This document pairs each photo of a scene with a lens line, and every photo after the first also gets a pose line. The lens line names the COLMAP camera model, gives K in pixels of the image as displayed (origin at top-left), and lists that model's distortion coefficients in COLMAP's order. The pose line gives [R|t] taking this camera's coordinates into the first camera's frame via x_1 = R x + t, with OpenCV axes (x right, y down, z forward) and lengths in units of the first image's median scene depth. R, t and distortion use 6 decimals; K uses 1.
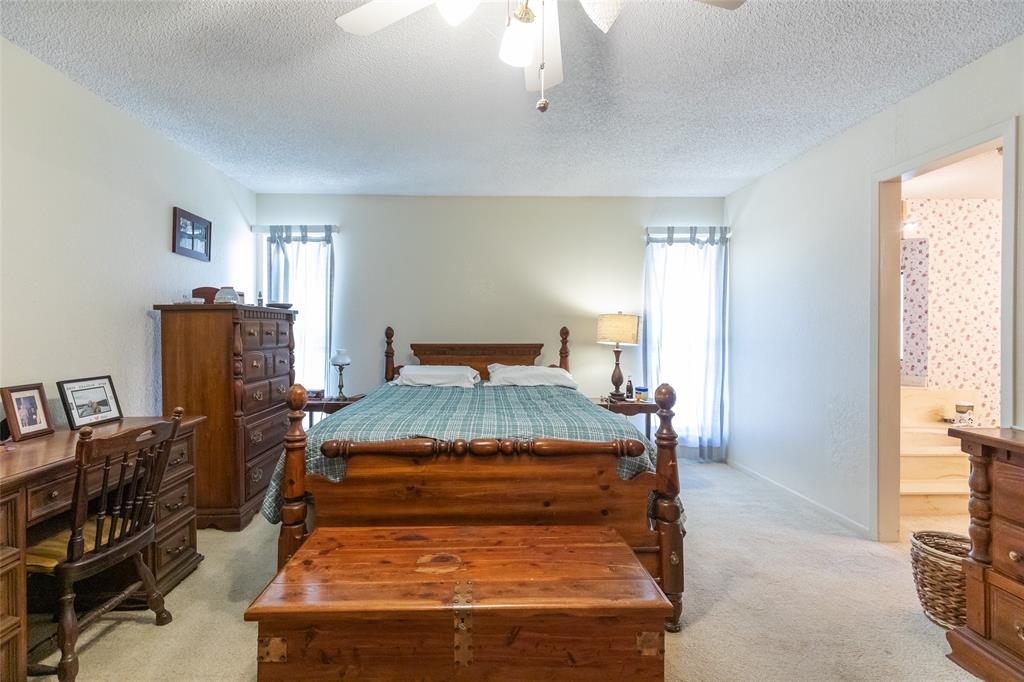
lens RADIAL K [[458.4, 0, 477.8], [0, 458.4, 331.5], [0, 0, 1]] dist [0.007782, 0.000379]
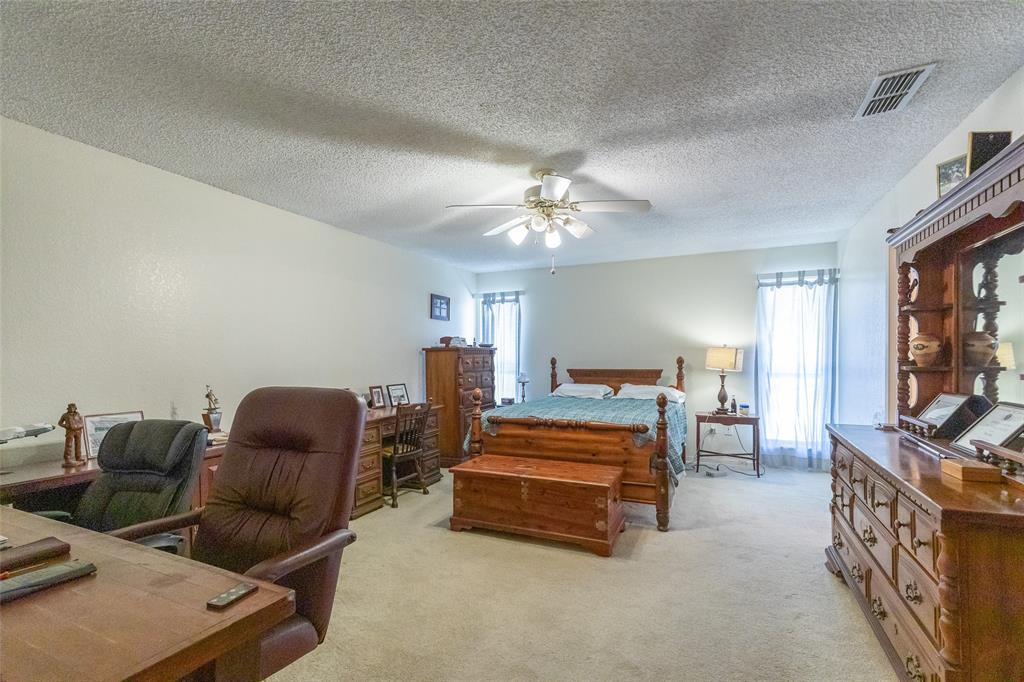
lens RADIAL K [[458.4, 0, 513.6], [0, 458.4, 351.2], [0, 0, 1]] dist [0.007782, 0.000379]
pose [[0.911464, -0.010133, -0.411255, 0.403345], [0.006746, 0.999930, -0.009685, -0.022682], [0.411325, 0.006053, 0.911469, -0.550178]]
